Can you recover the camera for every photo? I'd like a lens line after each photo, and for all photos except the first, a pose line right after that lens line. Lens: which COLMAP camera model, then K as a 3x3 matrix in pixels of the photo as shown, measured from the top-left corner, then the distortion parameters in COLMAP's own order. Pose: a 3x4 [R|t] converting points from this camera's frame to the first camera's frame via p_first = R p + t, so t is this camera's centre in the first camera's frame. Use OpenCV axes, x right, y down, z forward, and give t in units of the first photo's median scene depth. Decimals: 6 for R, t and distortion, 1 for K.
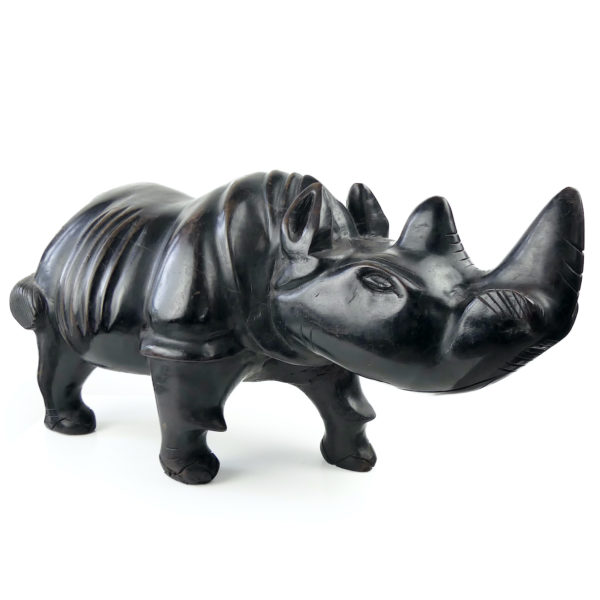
lens RADIAL K [[677.3, 0, 299.8], [0, 677.3, 287.9], [0, 0, 1]] dist [-0.001780, 0.022830]
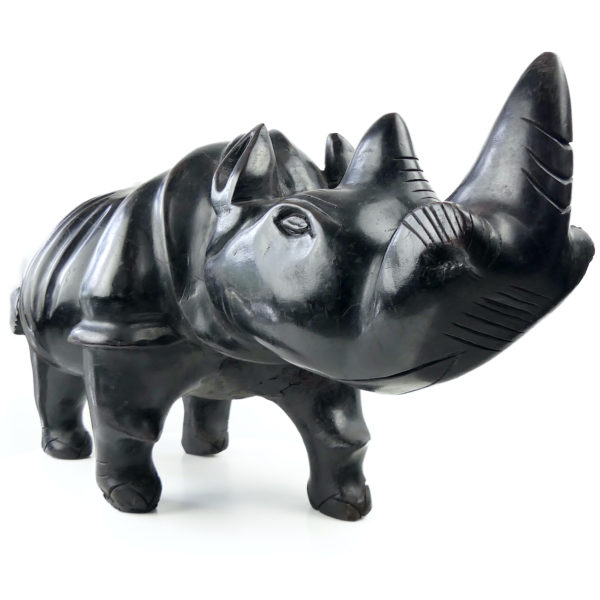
lens RADIAL K [[677.3, 0, 299.8], [0, 677.3, 287.9], [0, 0, 1]] dist [-0.001780, 0.022830]
pose [[0.956049, -0.006780, -0.293128, 0.314668], [-0.036641, 0.989133, -0.142384, 0.153916], [0.290908, 0.146866, 0.945412, 0.301964]]
